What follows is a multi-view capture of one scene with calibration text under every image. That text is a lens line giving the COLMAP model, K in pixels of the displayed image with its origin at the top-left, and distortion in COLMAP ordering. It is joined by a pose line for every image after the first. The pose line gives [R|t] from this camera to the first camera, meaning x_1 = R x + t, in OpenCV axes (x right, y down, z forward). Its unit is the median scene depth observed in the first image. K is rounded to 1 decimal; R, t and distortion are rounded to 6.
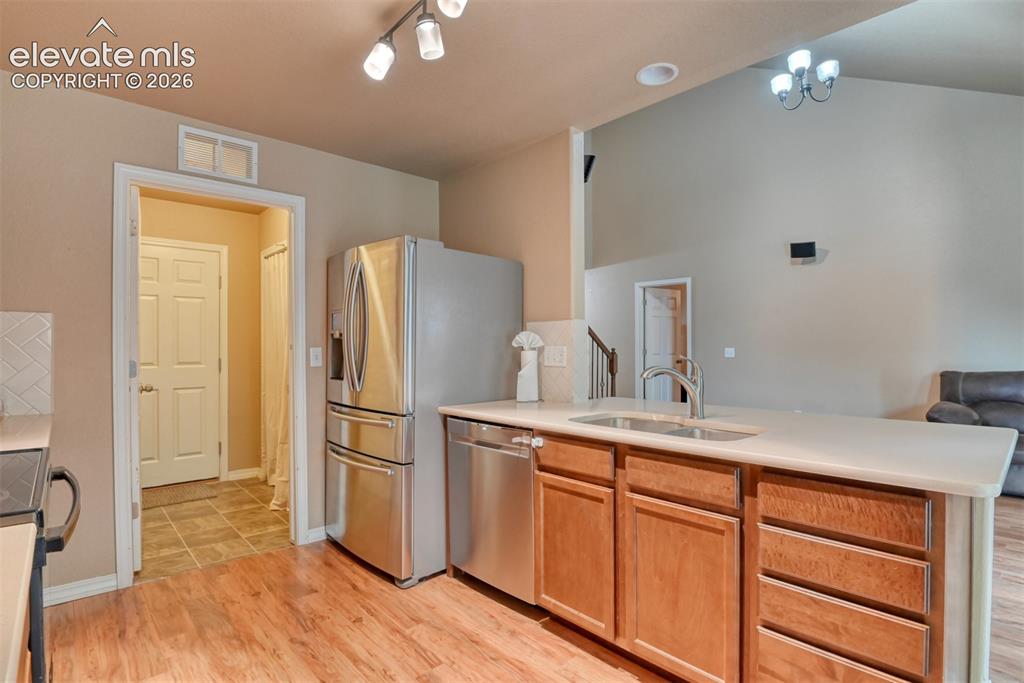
lens RADIAL K [[499.7, 0, 523.8], [0, 499.7, 345.3], [0, 0, 1]] dist [-0.027946, -0.001633]
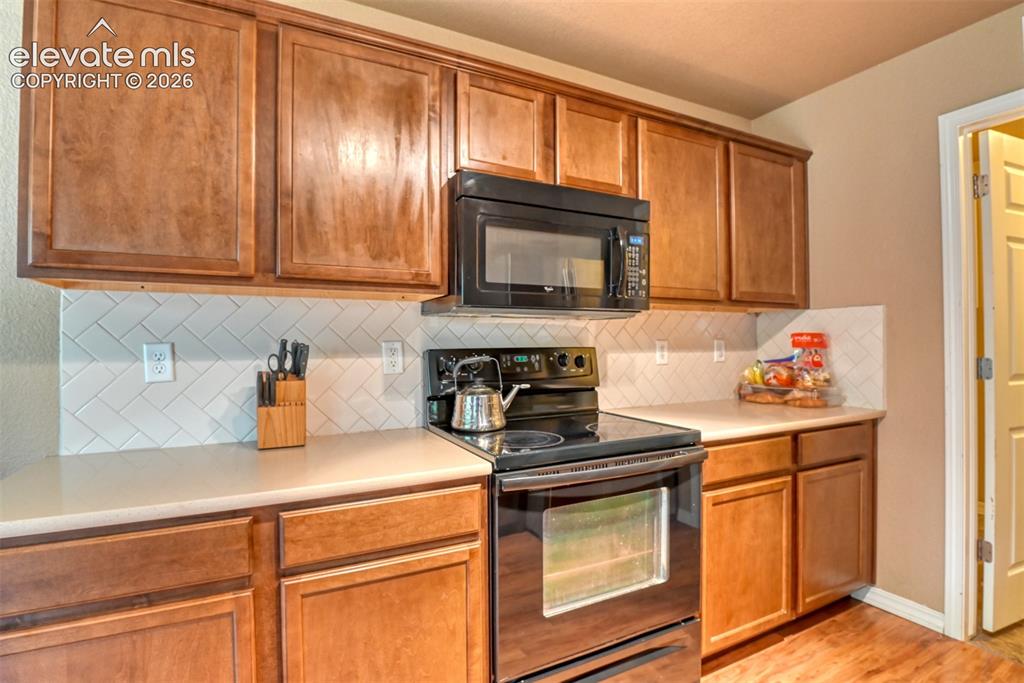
lens RADIAL K [[499.7, 0, 513.2], [0, 499.7, 343.5], [0, 0, 1]] dist [-0.027946, -0.001633]
pose [[-0.269918, 0.003404, -0.962877, 0.142596], [0.011748, 0.999931, 0.000242, 0.000299], [0.962812, -0.011246, -0.269939, 0.500655]]
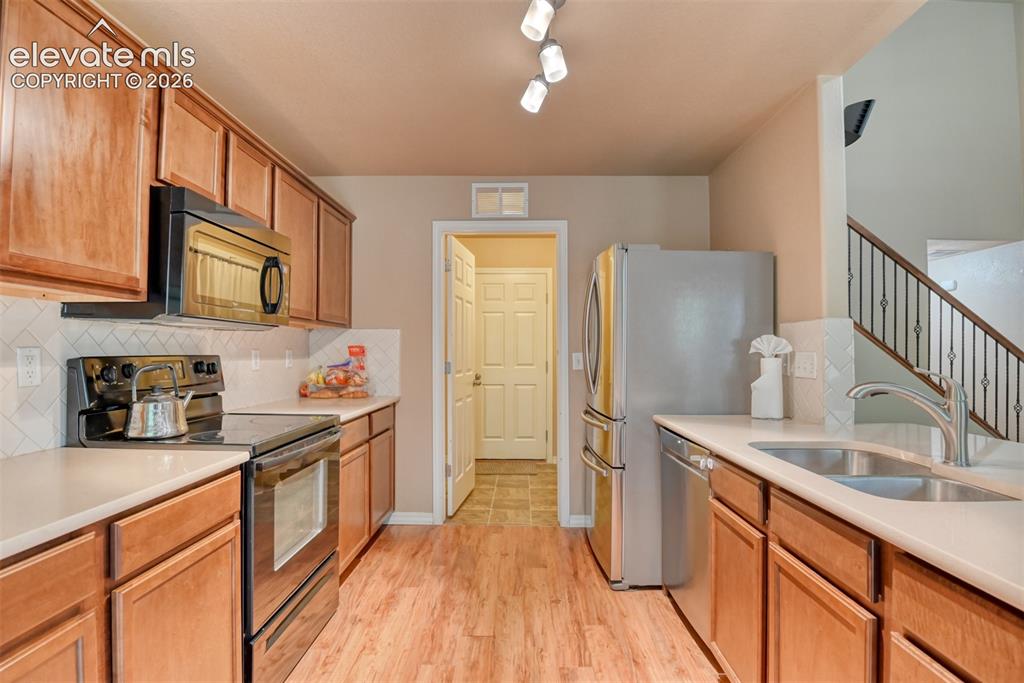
lens RADIAL K [[499.7, 0, 516.4], [0, 499.7, 343.6], [0, 0, 1]] dist [-0.027946, -0.001633]
pose [[0.722554, -0.007456, -0.691275, 0.319996], [-0.001128, 0.999928, -0.011964, -0.002847], [0.691314, 0.009425, 0.722493, 0.119374]]
